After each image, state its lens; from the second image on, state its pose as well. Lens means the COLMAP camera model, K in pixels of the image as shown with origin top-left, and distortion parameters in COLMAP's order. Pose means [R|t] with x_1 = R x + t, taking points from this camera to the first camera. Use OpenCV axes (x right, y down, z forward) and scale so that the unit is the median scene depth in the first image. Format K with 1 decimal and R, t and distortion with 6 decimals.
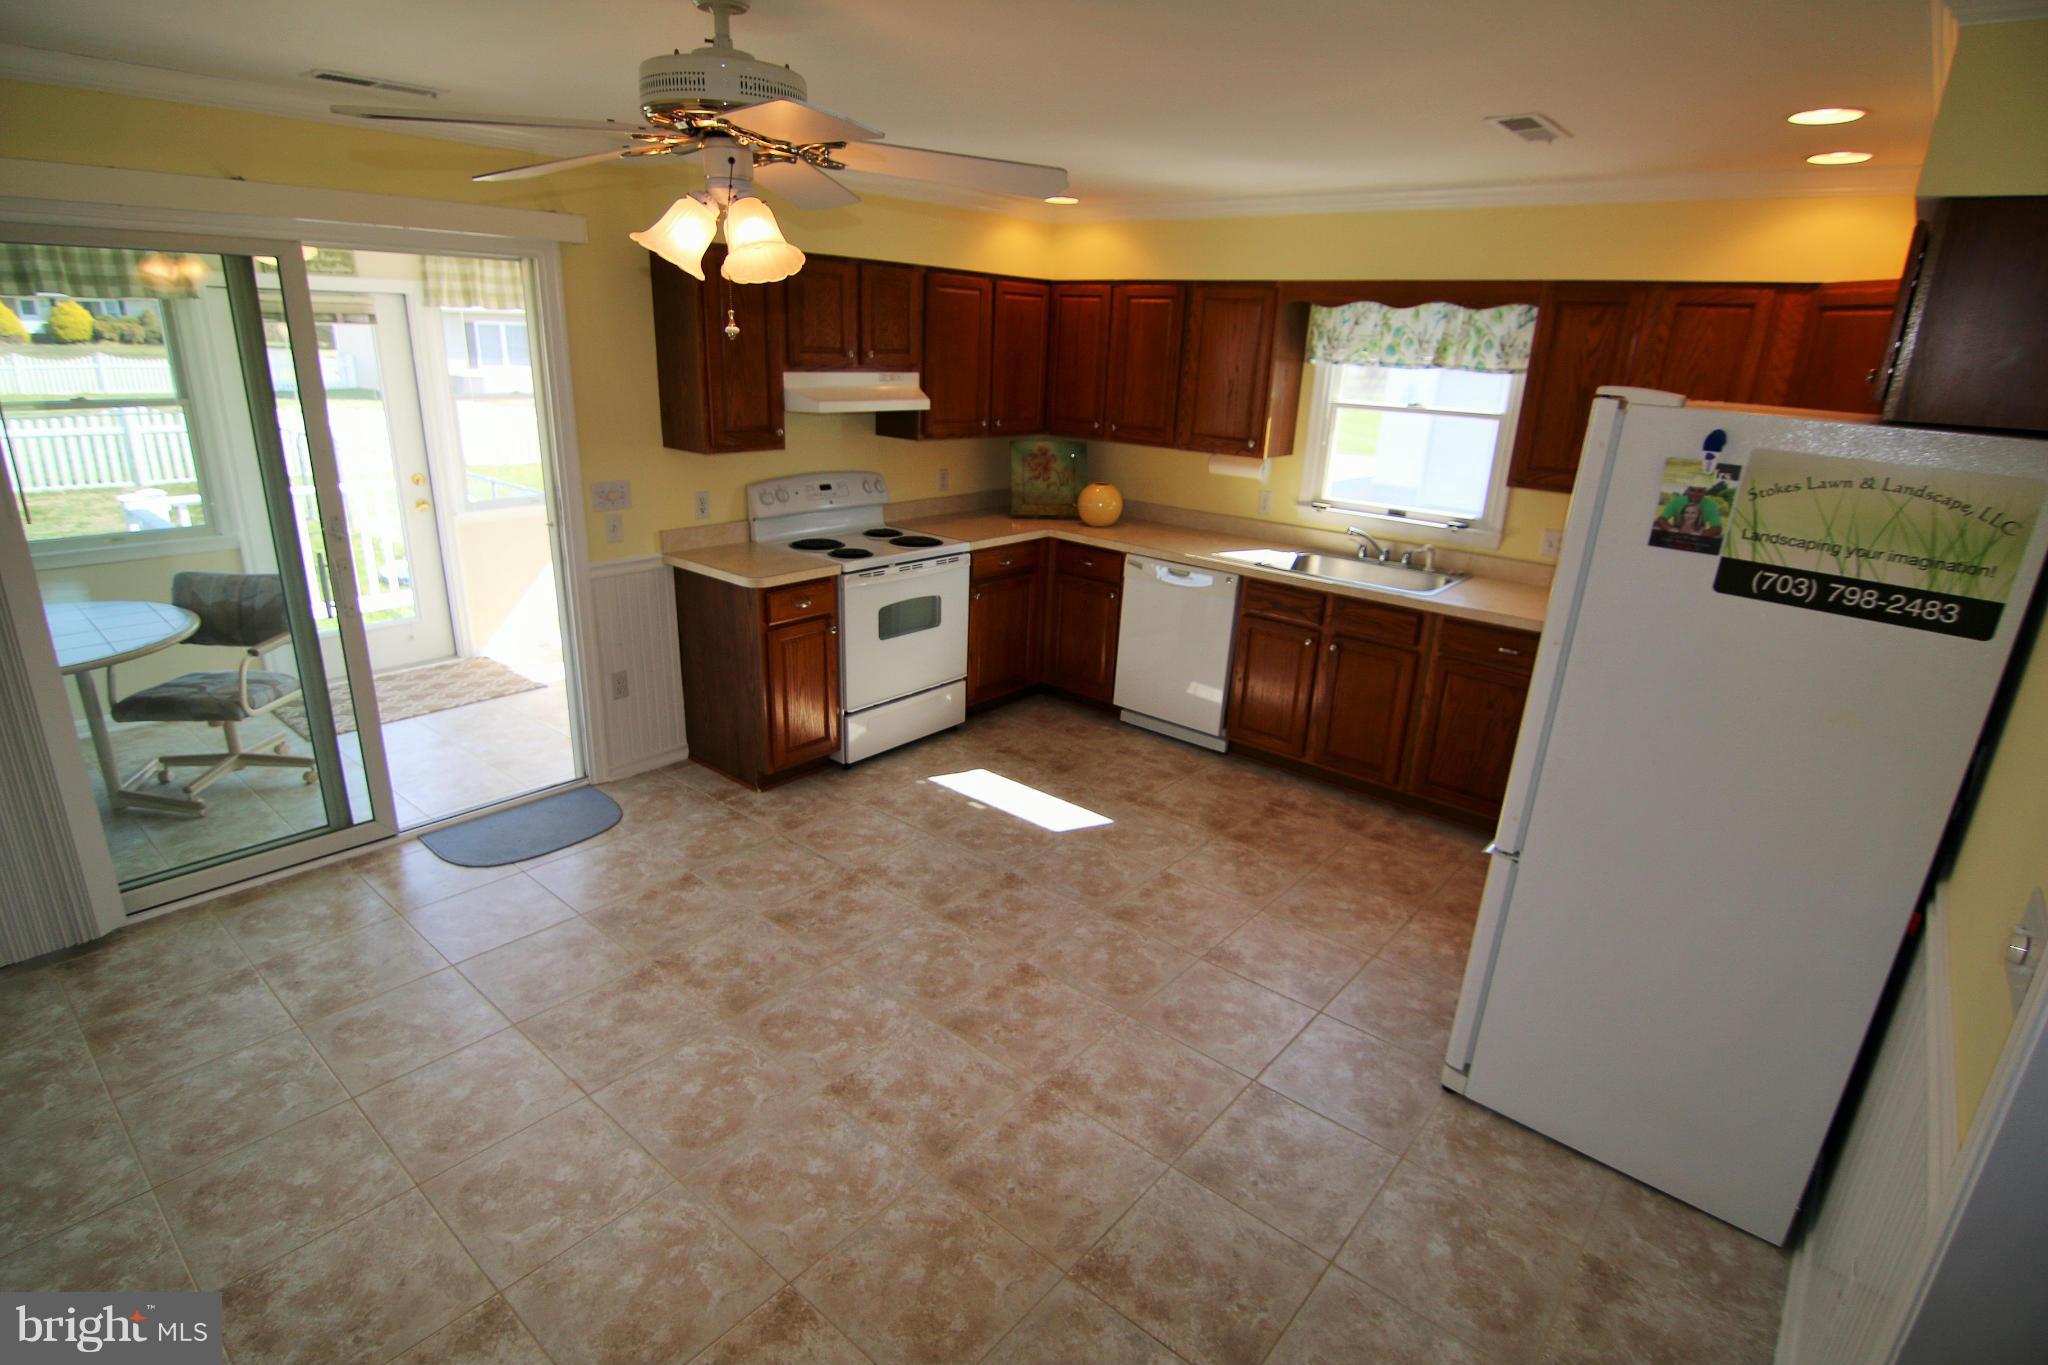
lens RADIAL K [[1031.1, 0, 1020.4], [0, 1031.1, 687.0], [0, 0, 1]] dist [-0.001201, -0.013946]
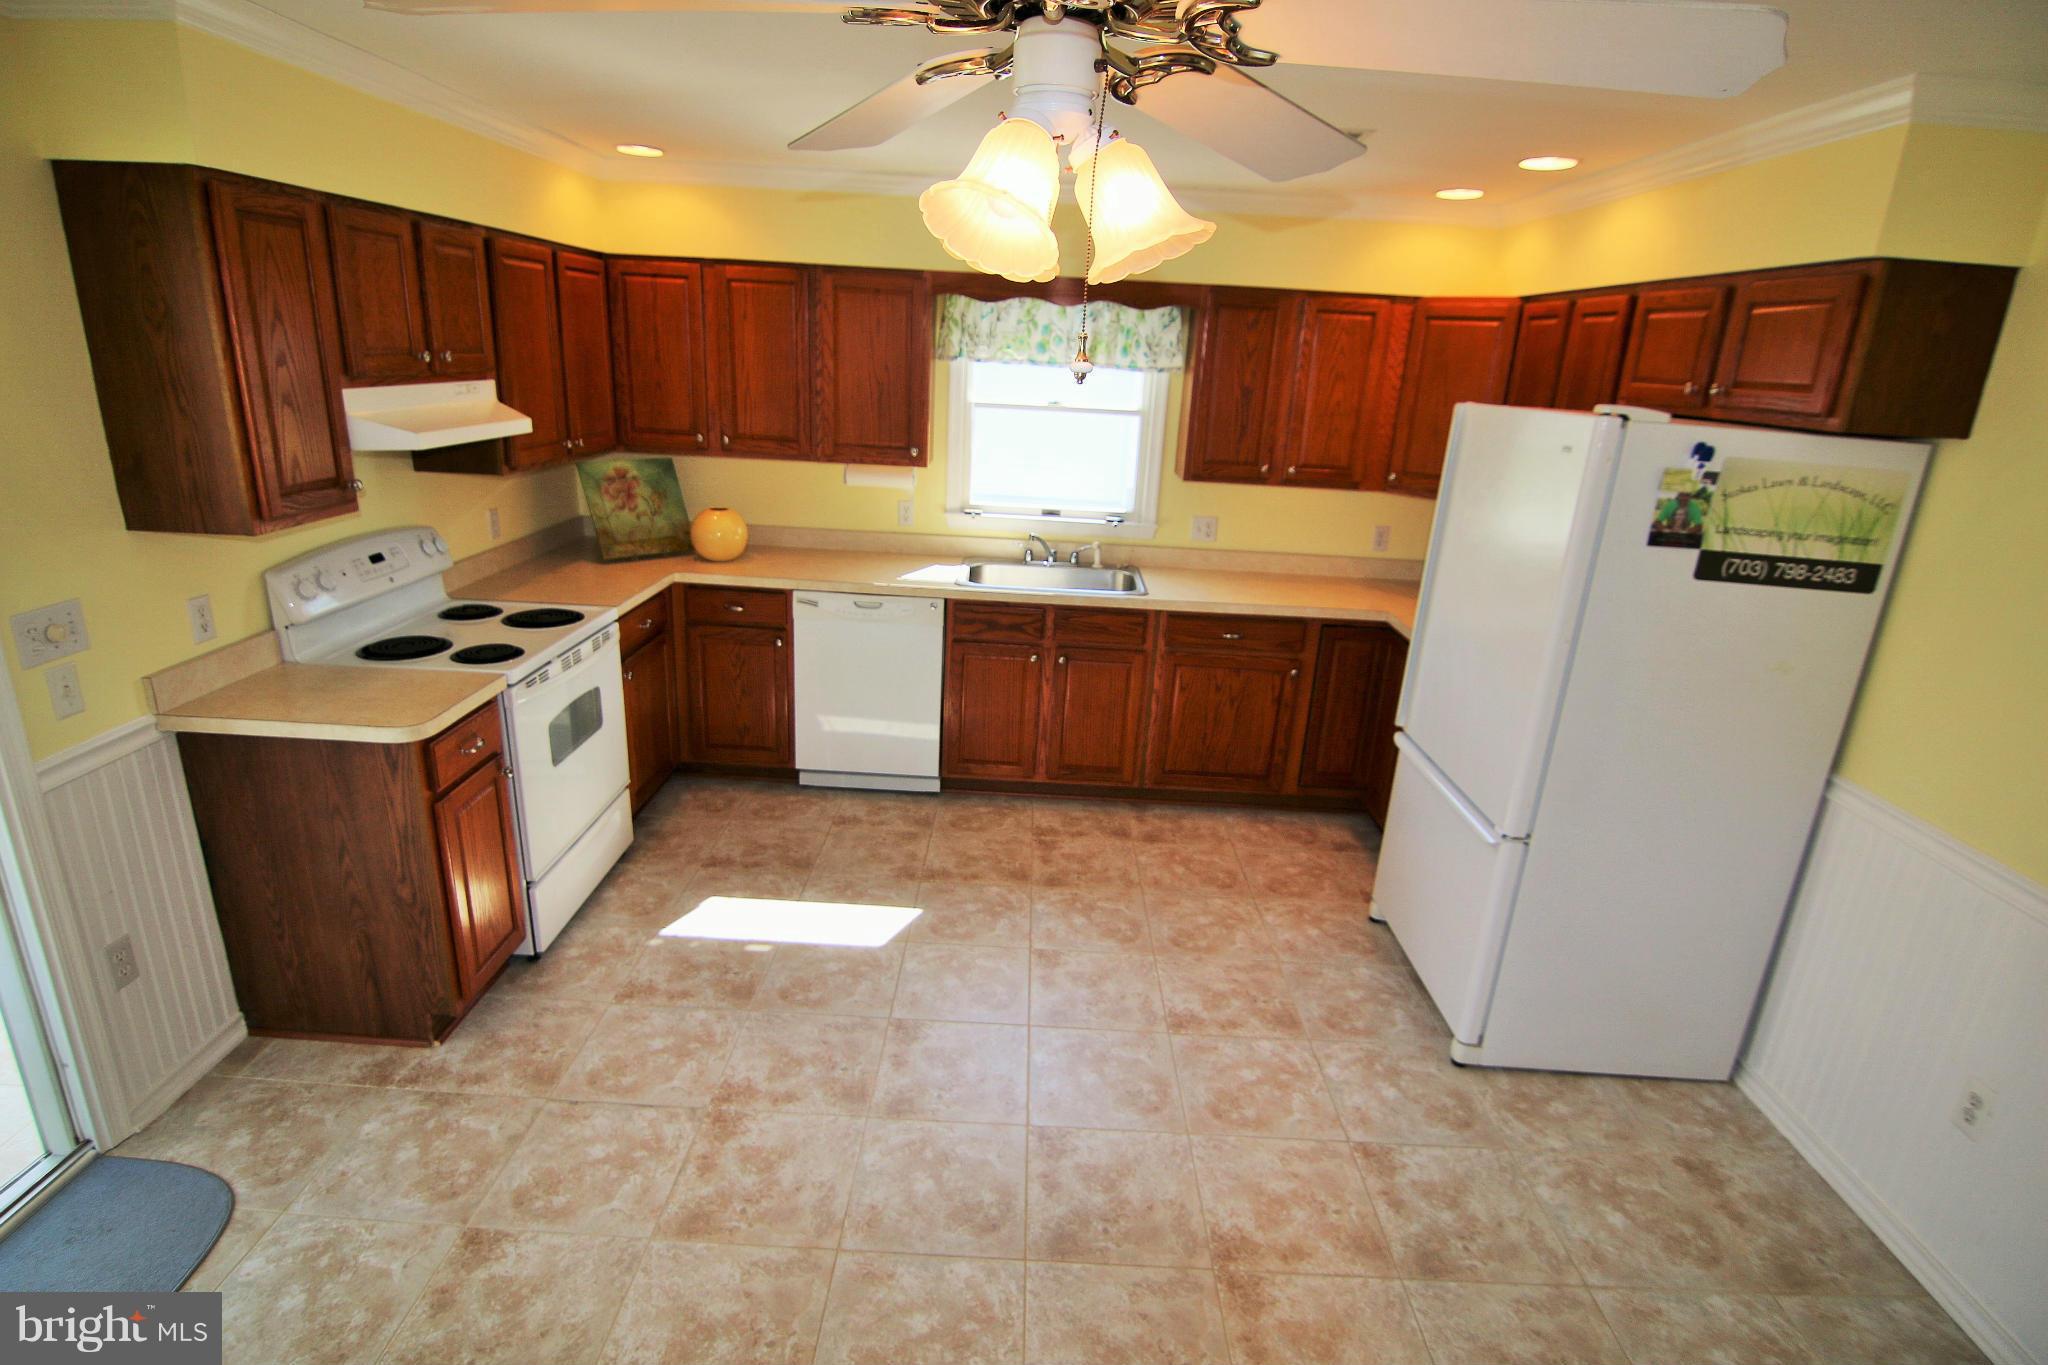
lens RADIAL K [[1029.2, 0, 1021.7], [0, 1029.2, 687.9], [0, 0, 1]] dist [0.000063, -0.017639]
pose [[0.773053, -0.199723, 0.602080, -0.308386], [0.185136, 0.978854, 0.086998, -0.103157], [-0.606724, 0.044213, 0.793682, 0.260301]]
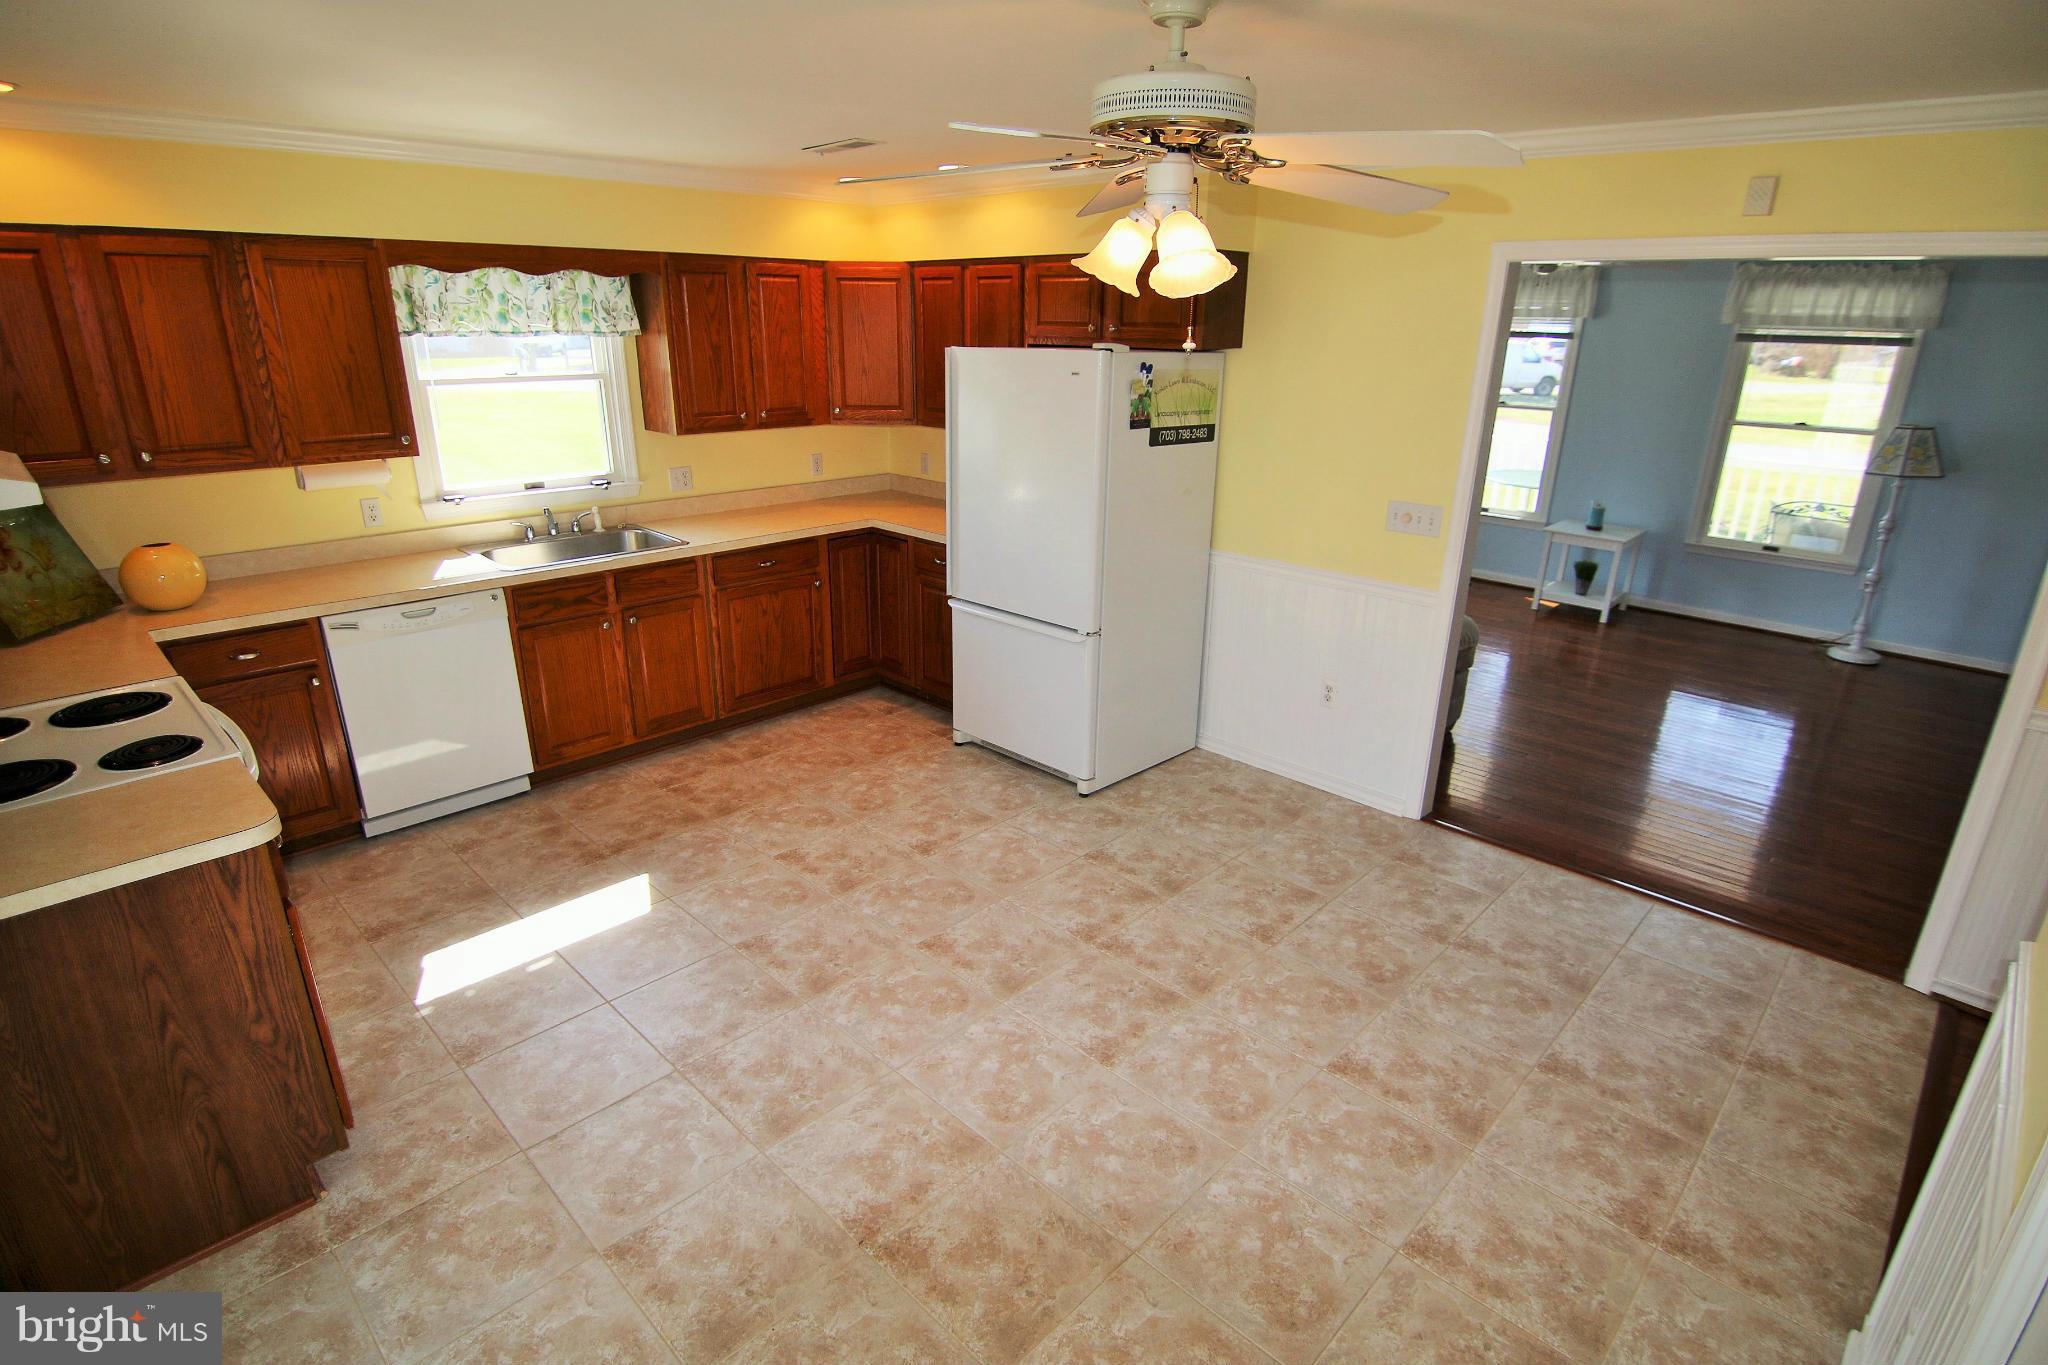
lens RADIAL K [[1029.2, 0, 1021.7], [0, 1029.2, 687.9], [0, 0, 1]] dist [0.000063, -0.017639]
pose [[0.066106, -0.375128, 0.924613, -0.616530], [0.311002, 0.888226, 0.338131, -0.199854], [-0.948108, 0.265203, 0.175383, 0.483084]]
